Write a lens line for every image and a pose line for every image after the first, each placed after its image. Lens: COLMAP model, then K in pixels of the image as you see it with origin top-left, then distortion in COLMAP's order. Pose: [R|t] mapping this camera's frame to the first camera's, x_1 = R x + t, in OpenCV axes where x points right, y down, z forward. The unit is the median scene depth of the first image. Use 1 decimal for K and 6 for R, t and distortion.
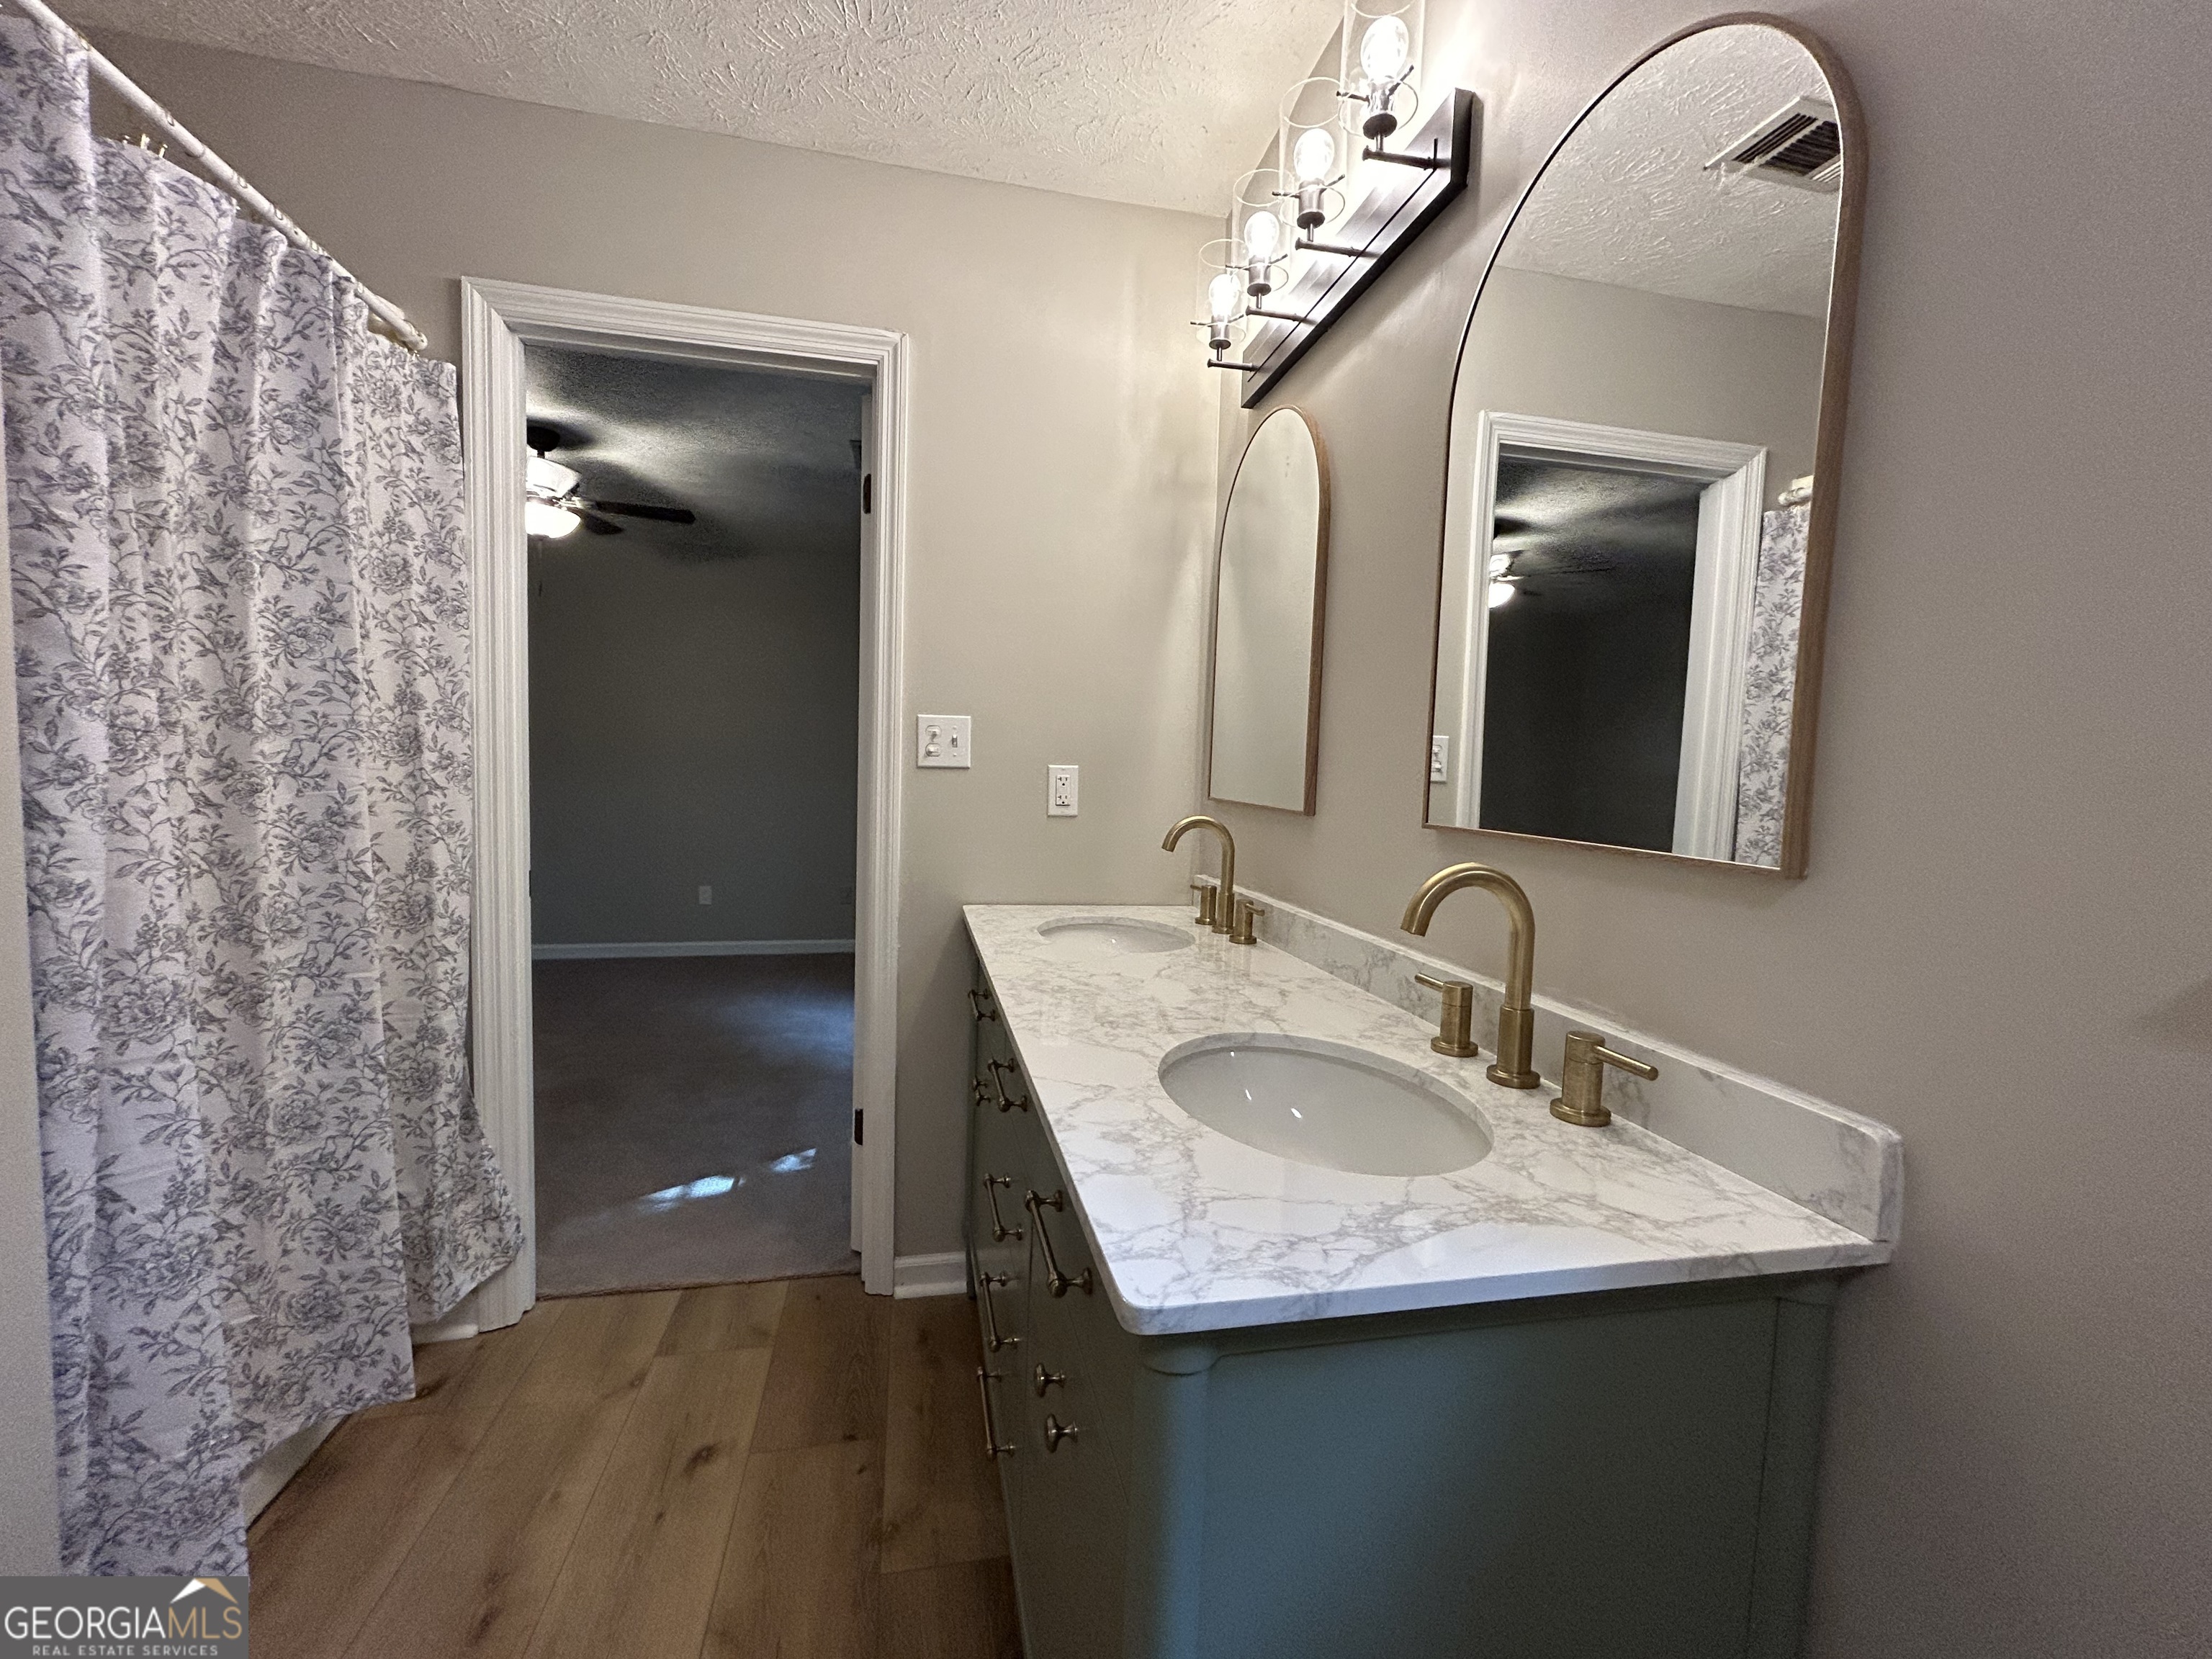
lens RADIAL K [[899.6, 0, 1106.0], [0, 899.6, 829.5], [0, 0, 1]] dist [-0.002242, 0.002147]
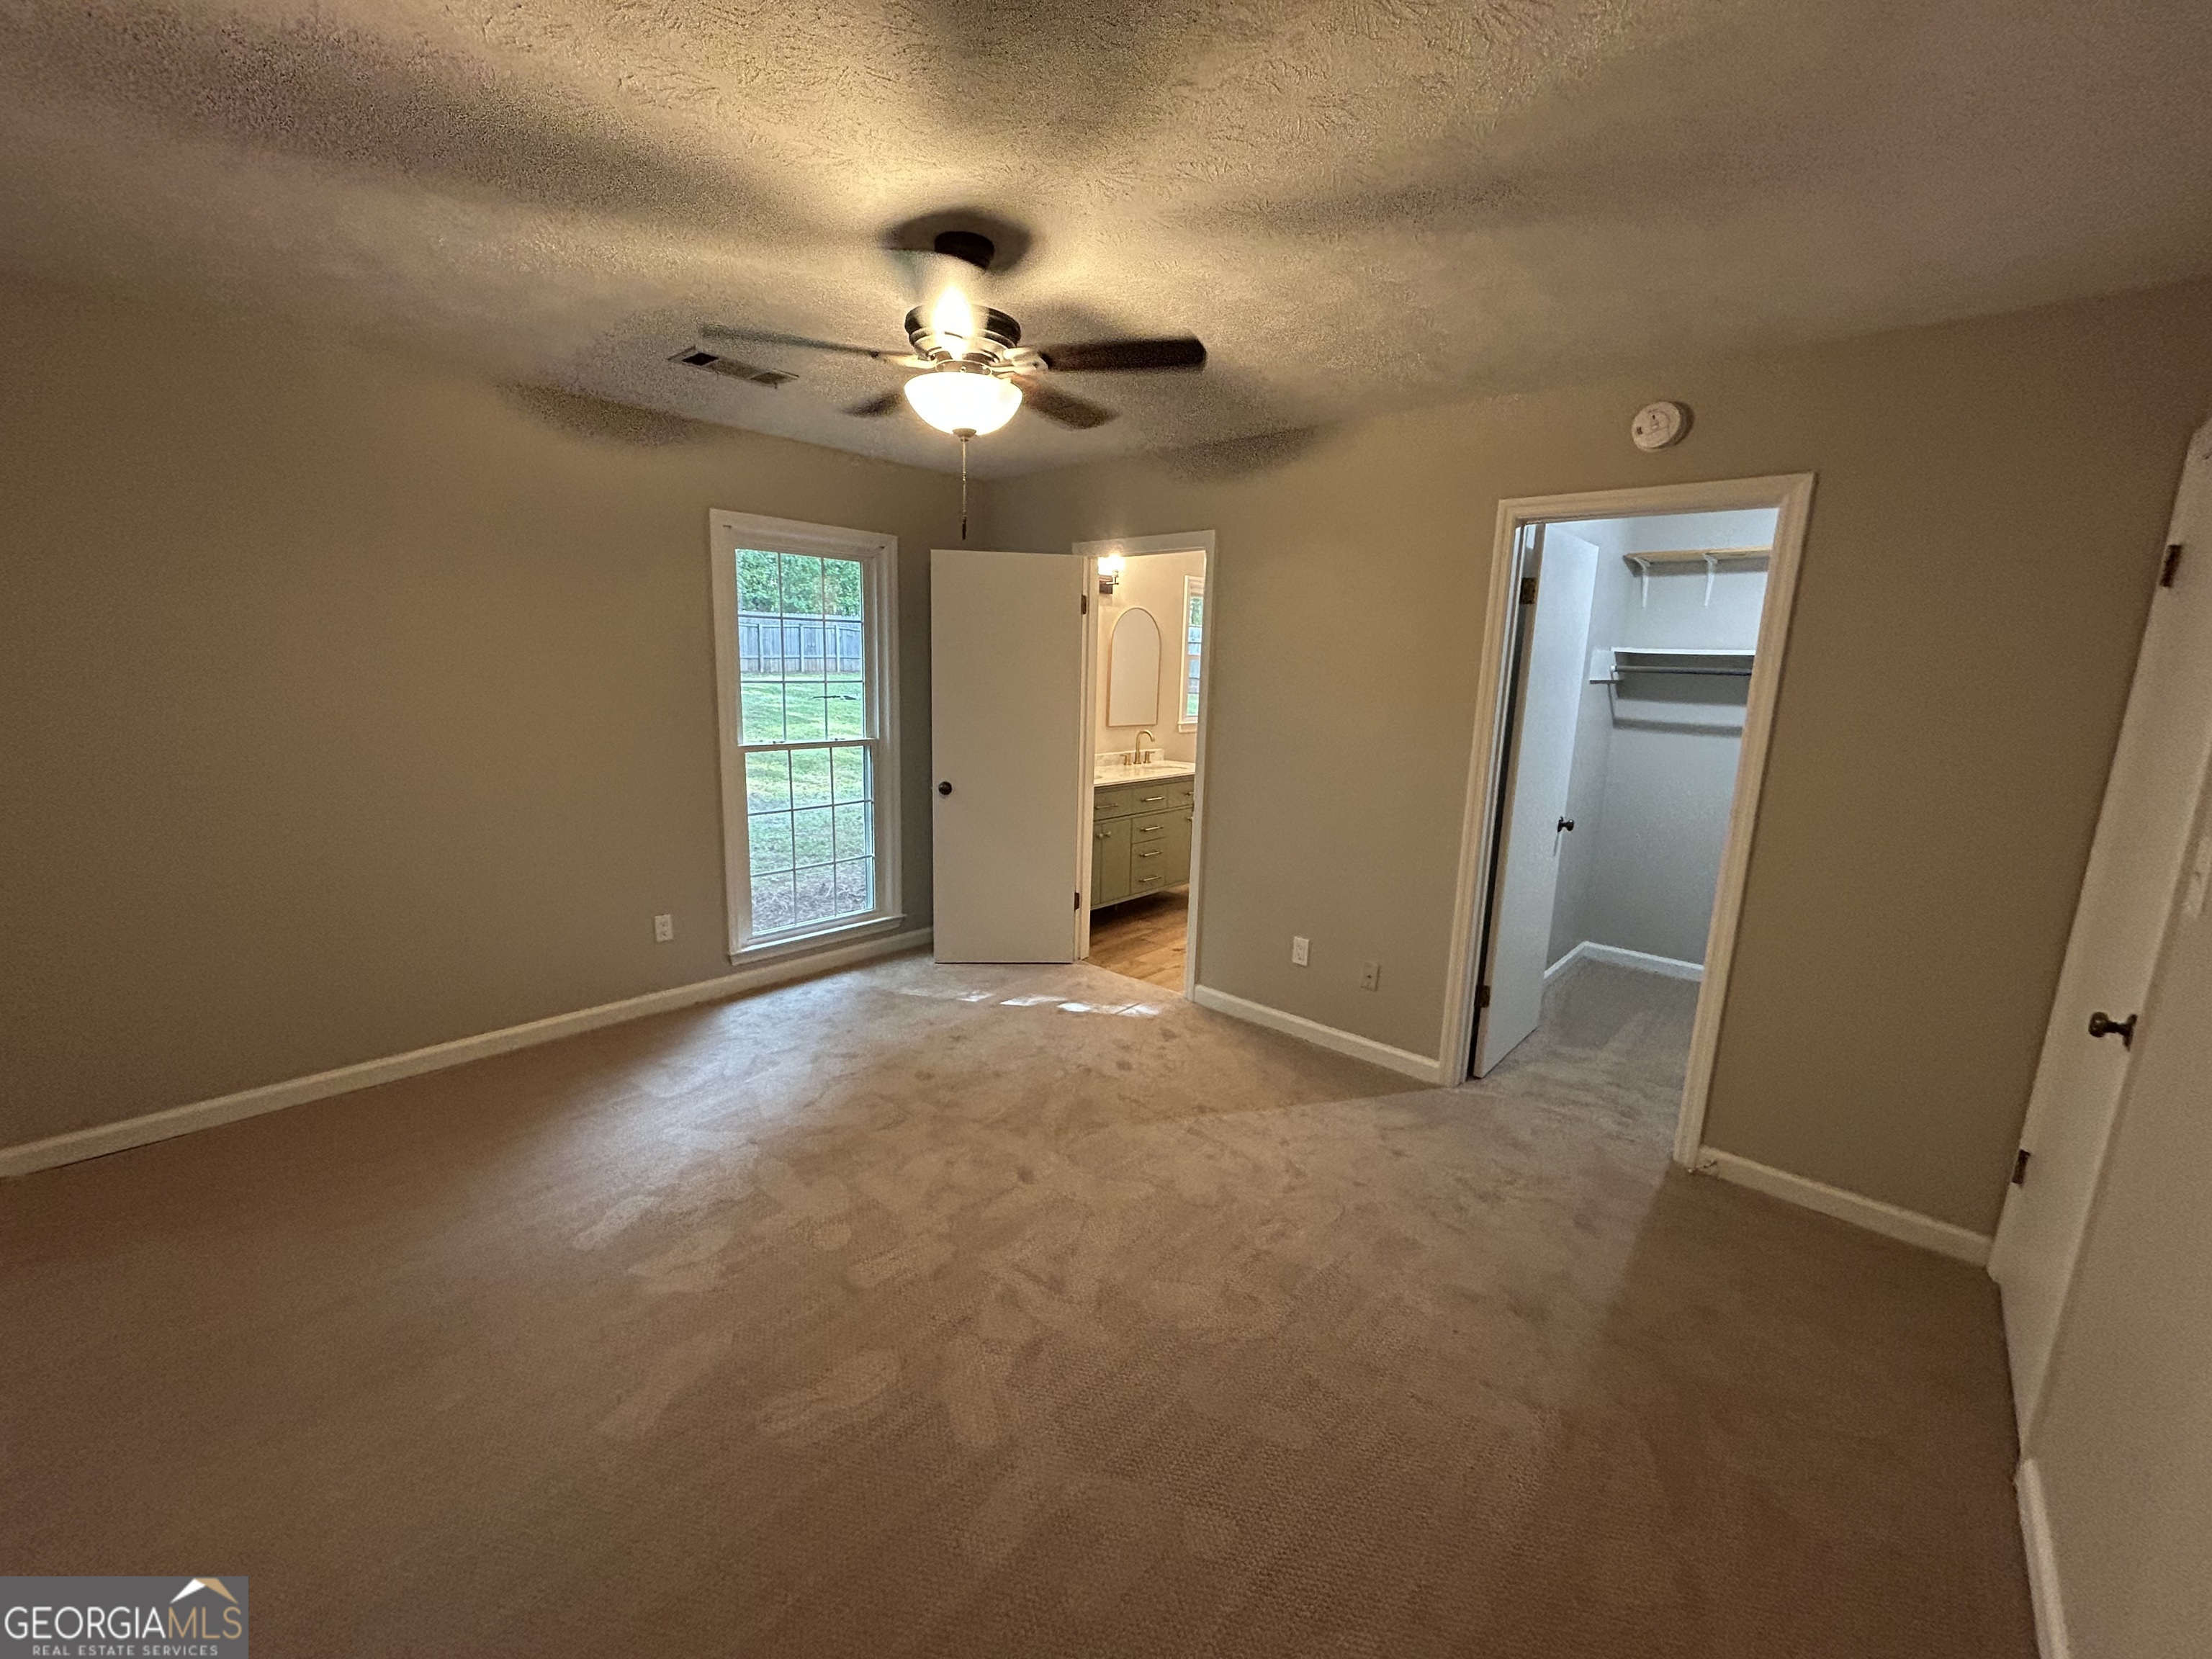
lens RADIAL K [[896.3, 0, 1100.6], [0, 896.3, 827.2], [0, 0, 1]] dist [0.000870, 0.000385]
pose [[-0.590200, -0.199127, 0.782312, -3.933180], [0.001662, 0.968797, 0.247848, -0.758300], [-0.807255, 0.147580, -0.571454, 4.348906]]
